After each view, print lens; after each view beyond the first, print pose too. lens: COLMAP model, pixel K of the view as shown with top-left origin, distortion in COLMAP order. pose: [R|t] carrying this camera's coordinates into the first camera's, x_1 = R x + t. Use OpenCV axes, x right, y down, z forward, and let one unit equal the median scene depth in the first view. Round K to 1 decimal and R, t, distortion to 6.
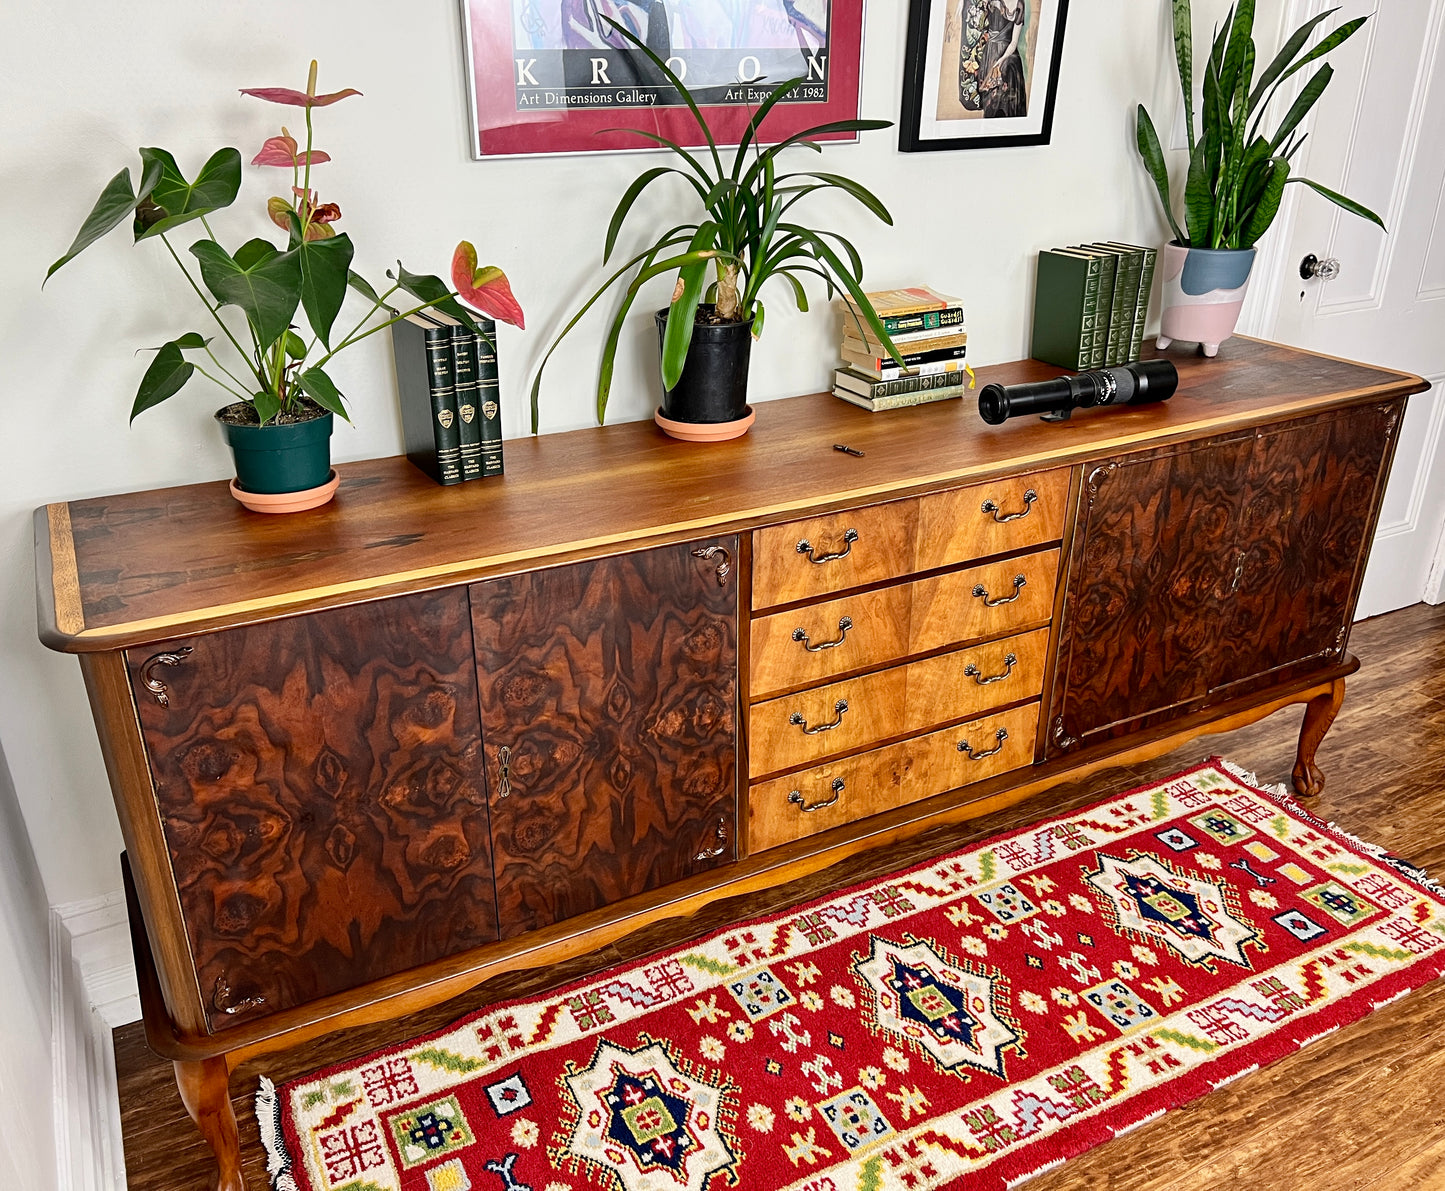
lens RADIAL K [[1206.6, 0, 699.7], [0, 1206.6, 596.3], [0, 0, 1]] dist [0.053220, -0.071548]
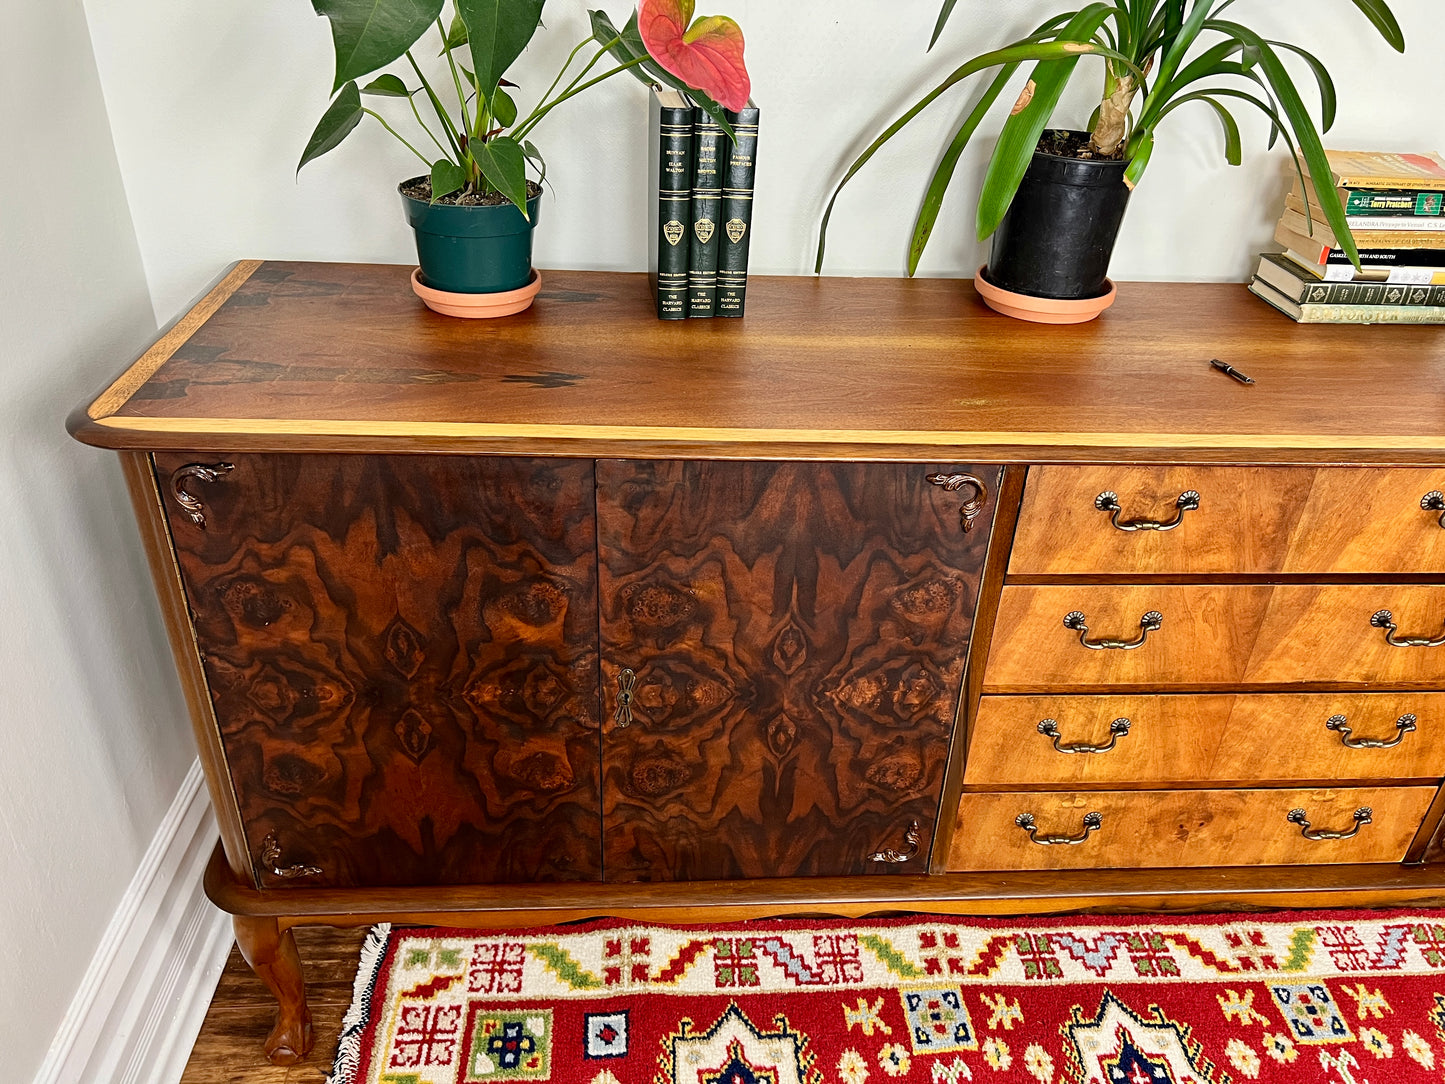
lens RADIAL K [[1098.9, 0, 730.9], [0, 1098.9, 549.4], [0, 0, 1]] dist [0.041667, -0.049184]
pose [[0.916523, 0.245692, -0.315629, 0.082941], [-0.209903, 0.967158, 0.143338, -0.052284], [0.340480, -0.065121, 0.937994, 0.298687]]
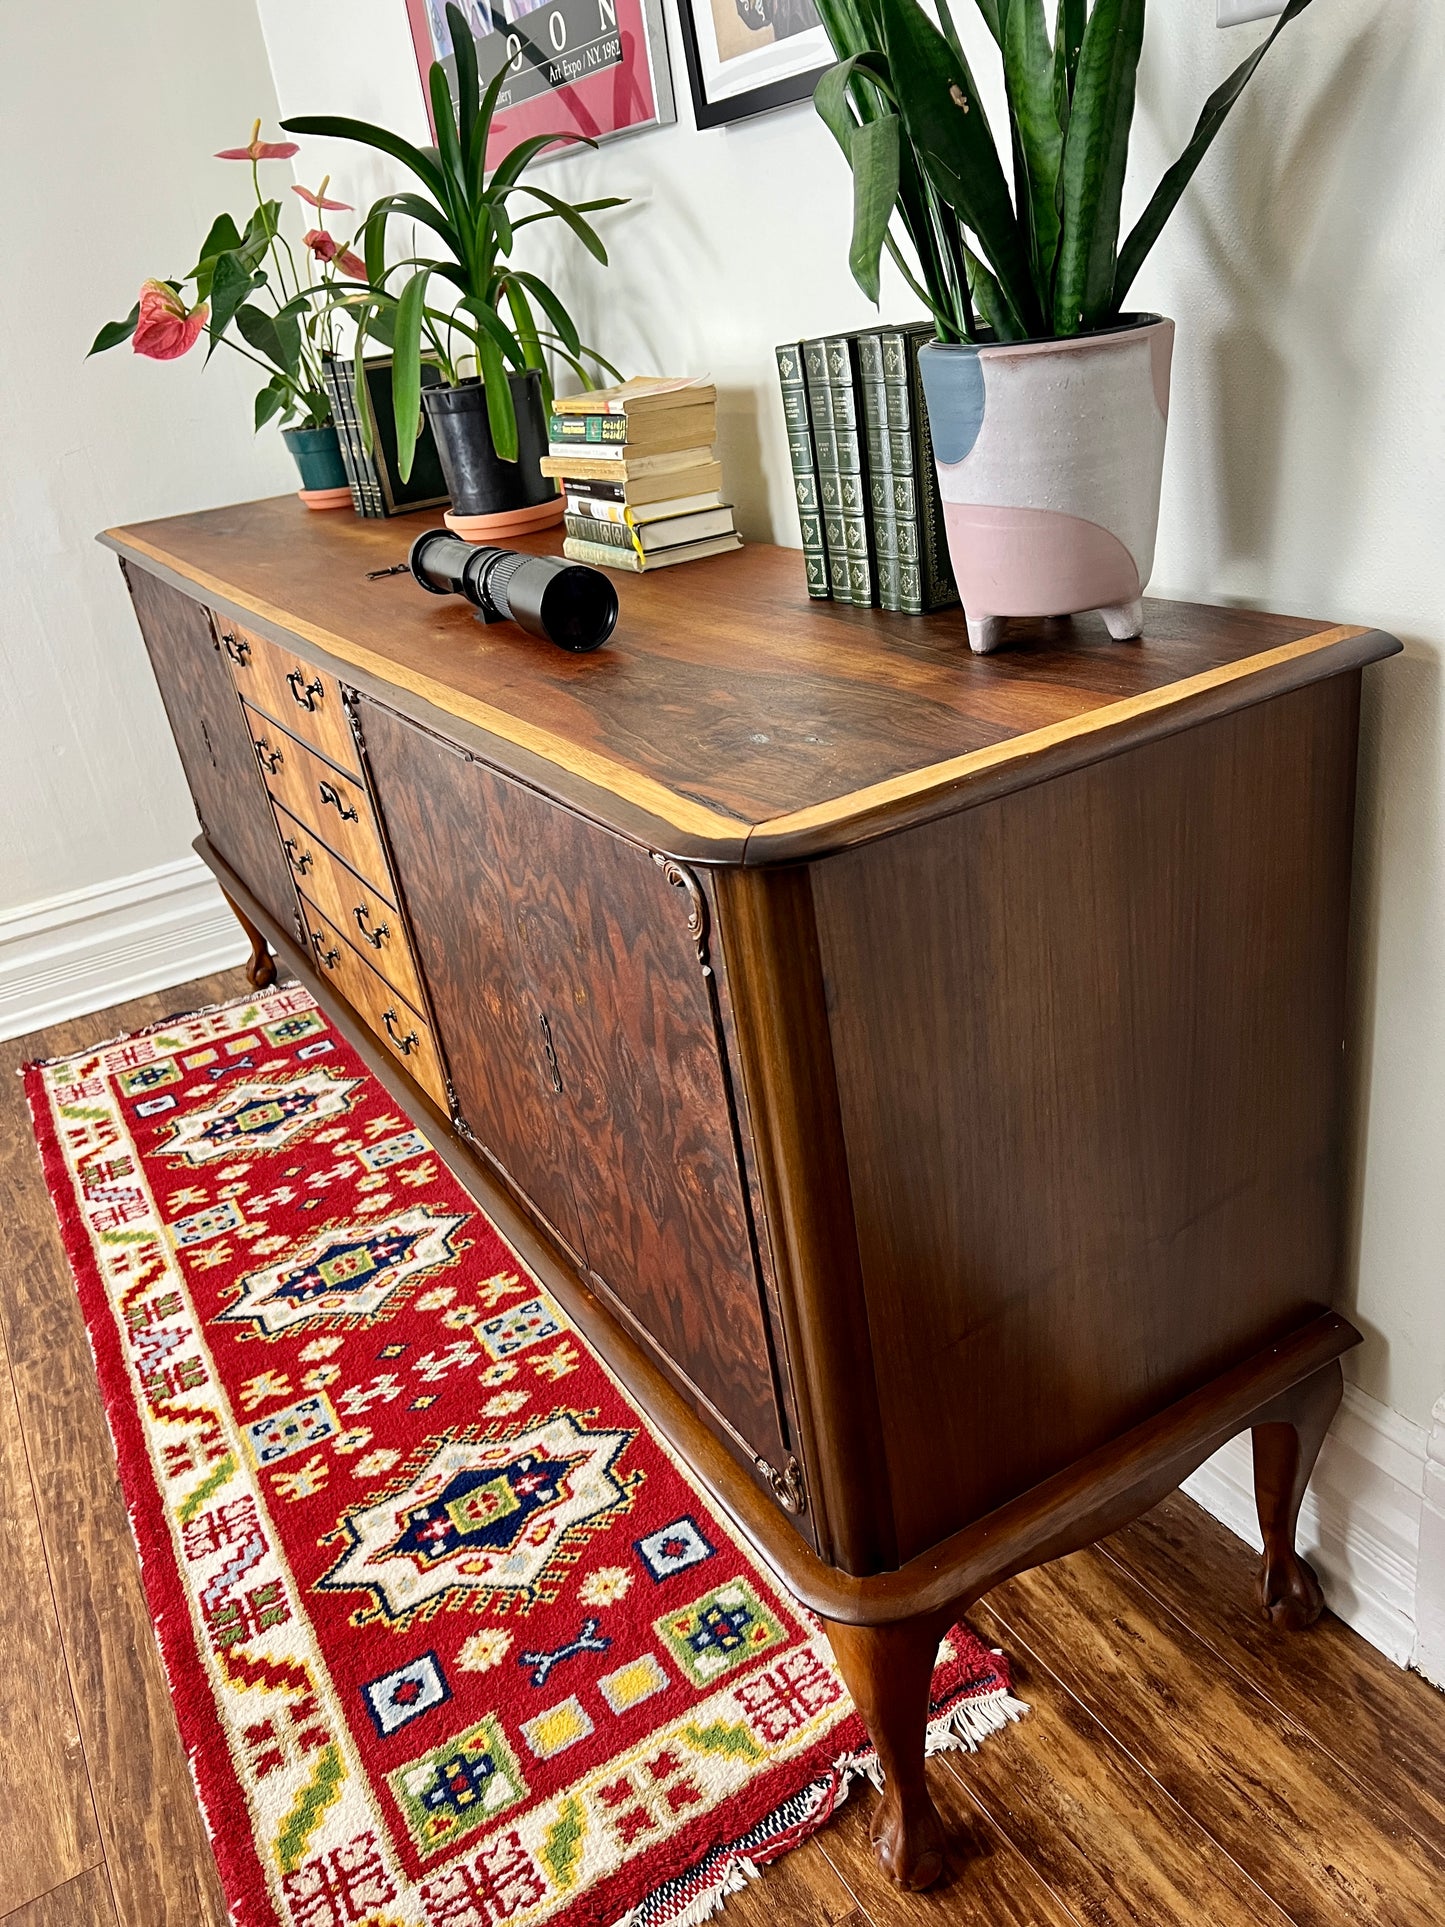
lens RADIAL K [[1465.4, 0, 727.2], [0, 1465.4, 969.8], [0, 0, 1]] dist [0.041667, -0.049184]
pose [[0.040652, 0.434511, -0.899749, 1.052349], [-0.286860, 0.867659, 0.406053, -0.333421], [0.957110, 0.241595, 0.159916, 1.078214]]
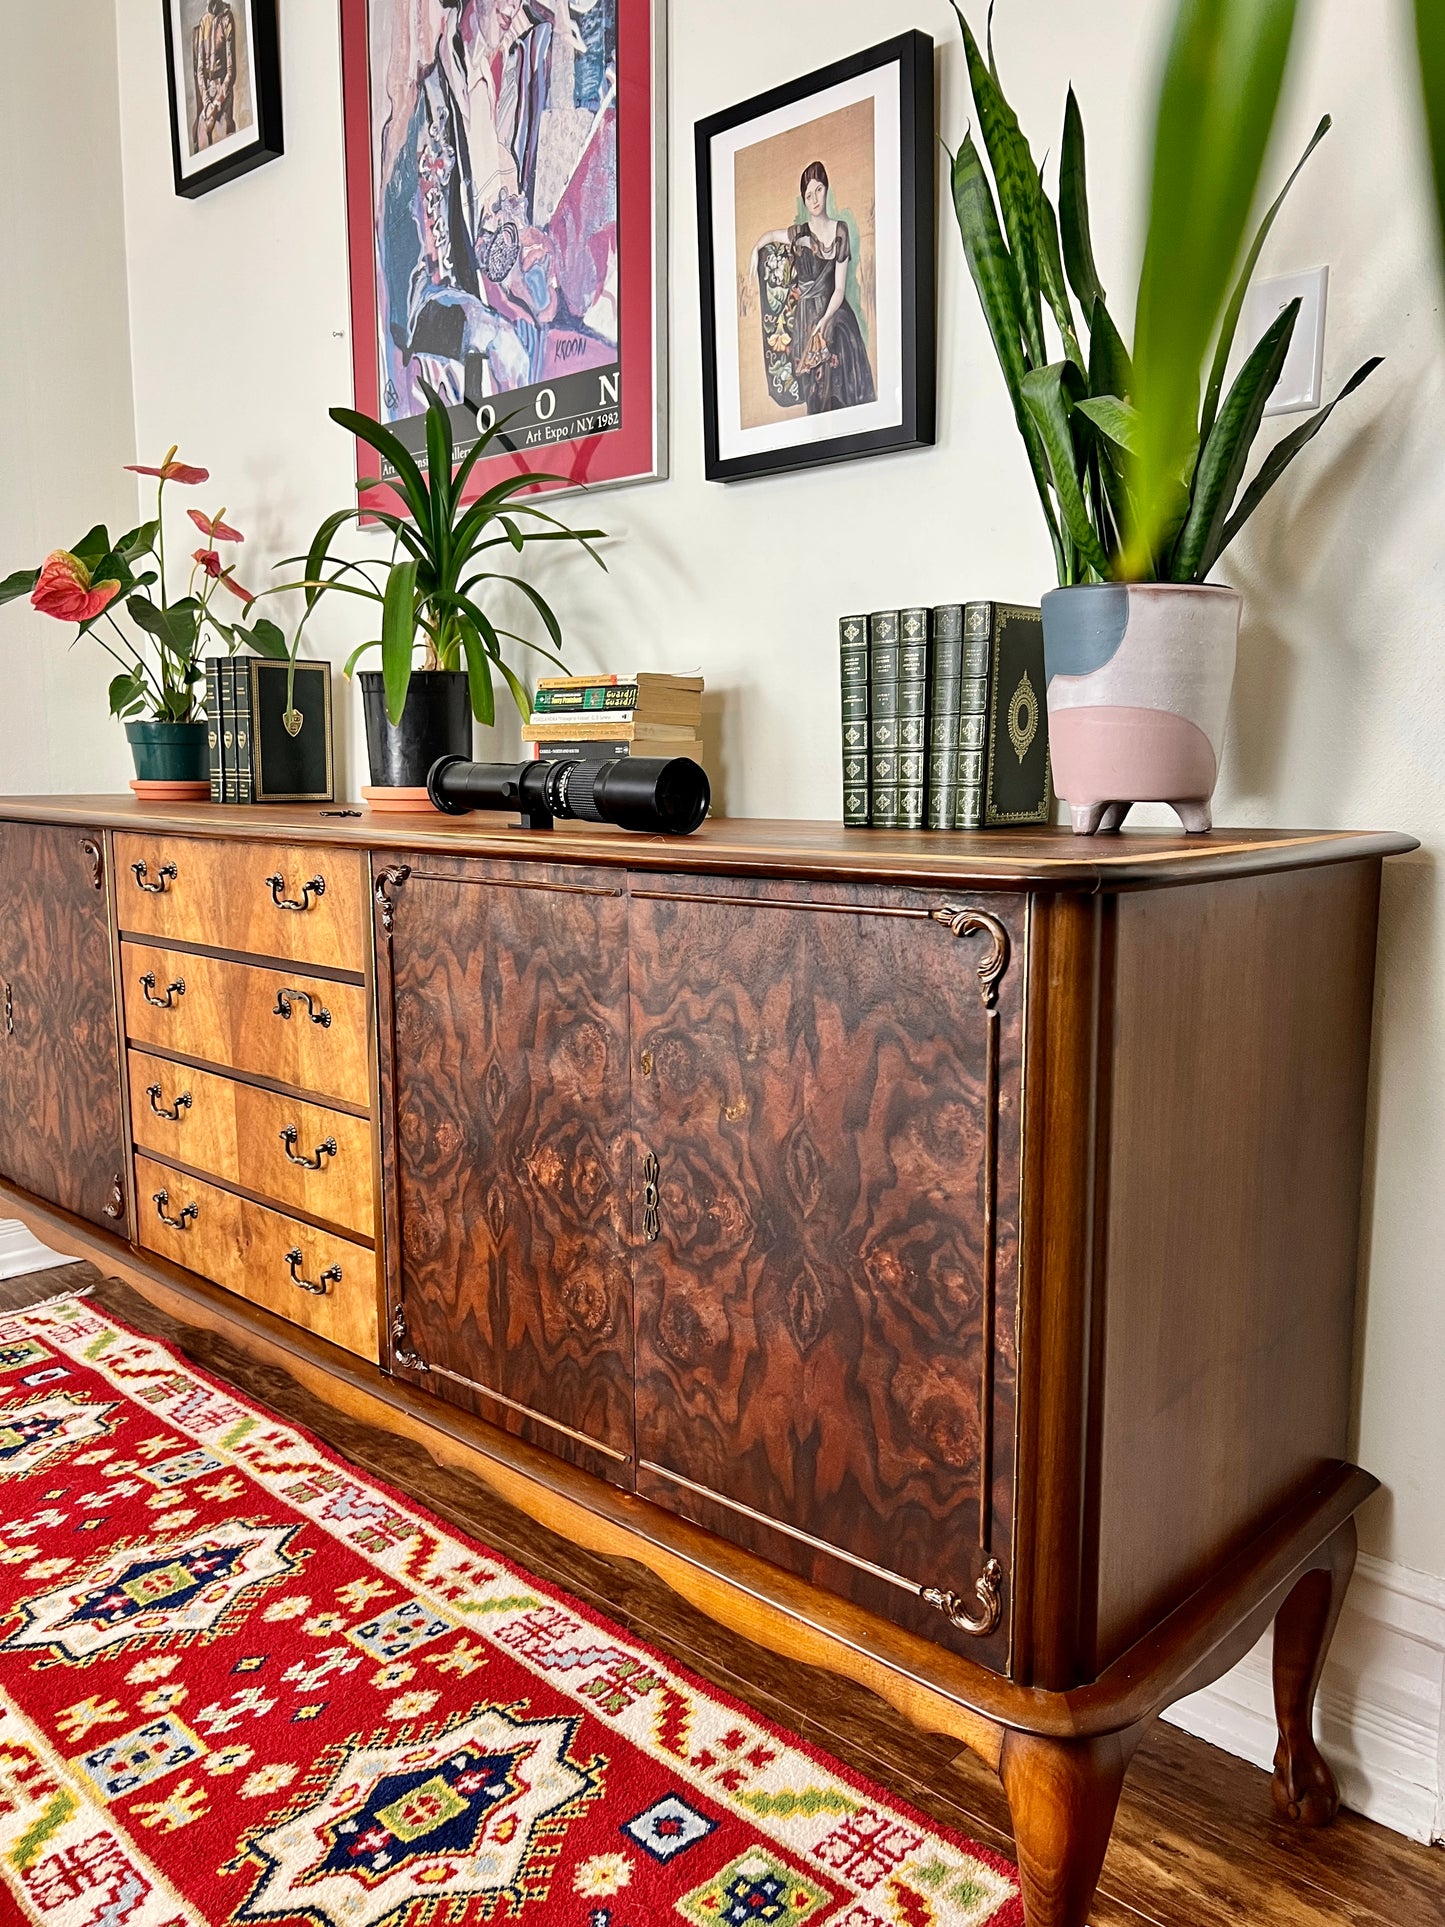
lens RADIAL K [[1465.4, 0, 732.5], [0, 1465.4, 970.7], [0, 0, 1]] dist [0.041667, -0.049184]
pose [[0.320841, 0.142699, -0.936322, 1.081431], [-0.394169, 0.919025, 0.004997, -0.128681], [0.861216, 0.367465, 0.351108, 0.888156]]
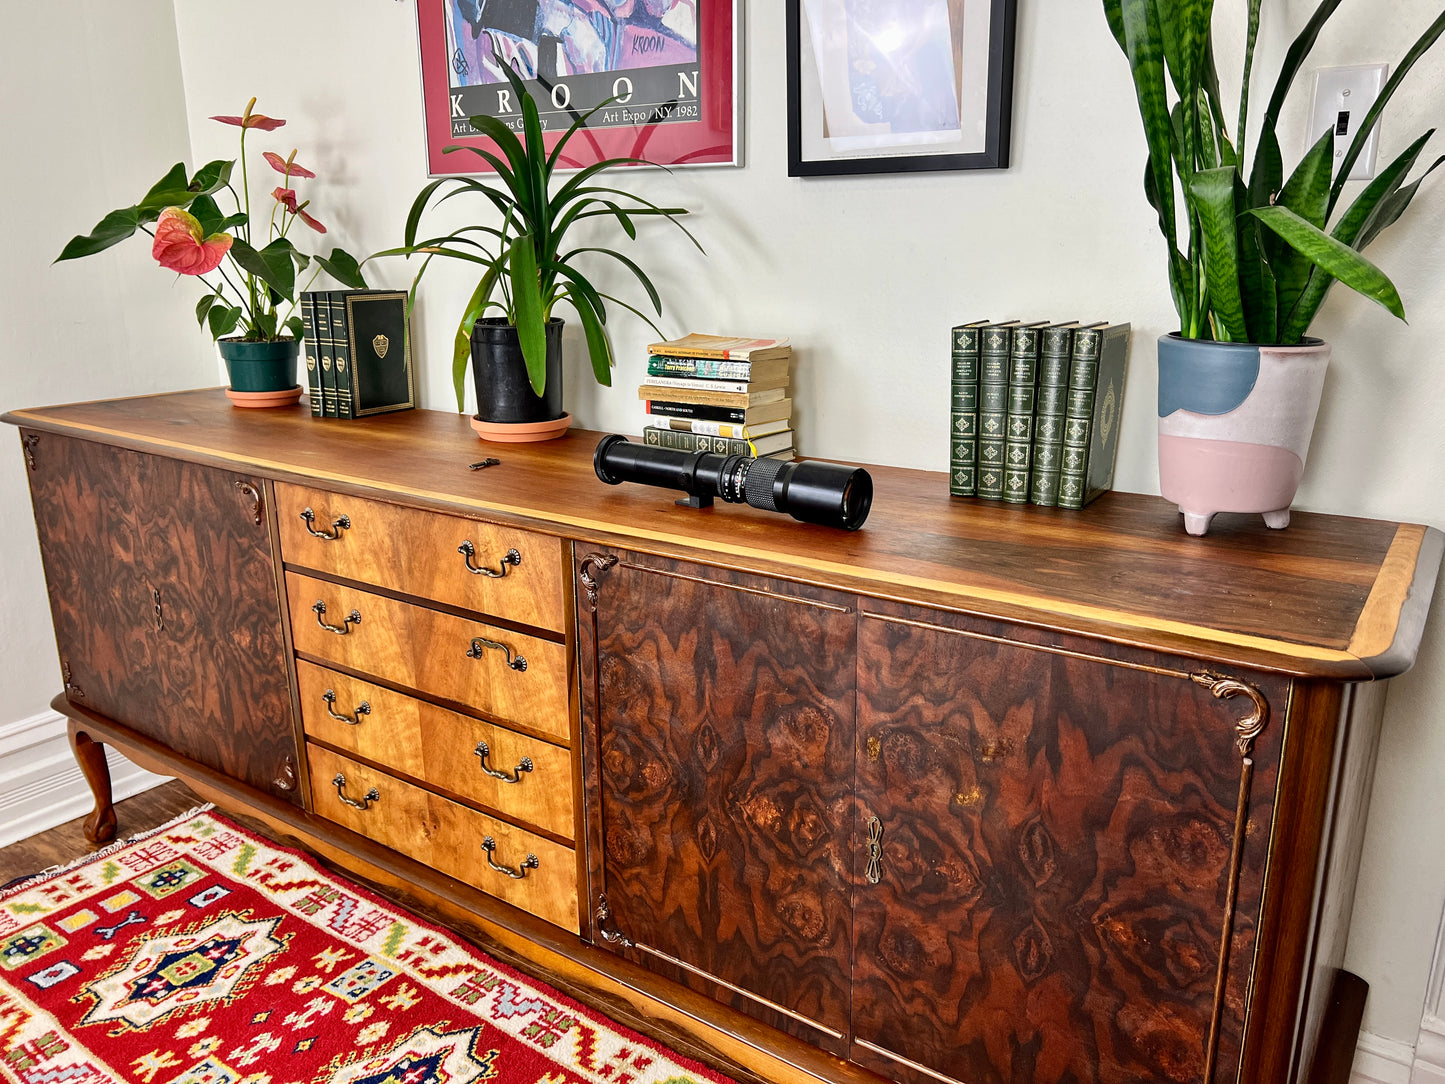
lens RADIAL K [[1098.9, 0, 732.6], [0, 1098.9, 540.7], [0, 0, 1]] dist [0.041667, -0.049184]
pose [[0.464520, 0.241340, -0.852042, 0.918149], [-0.364740, 0.928890, 0.064256, -0.184743], [0.806961, 0.280925, 0.519514, 0.703716]]
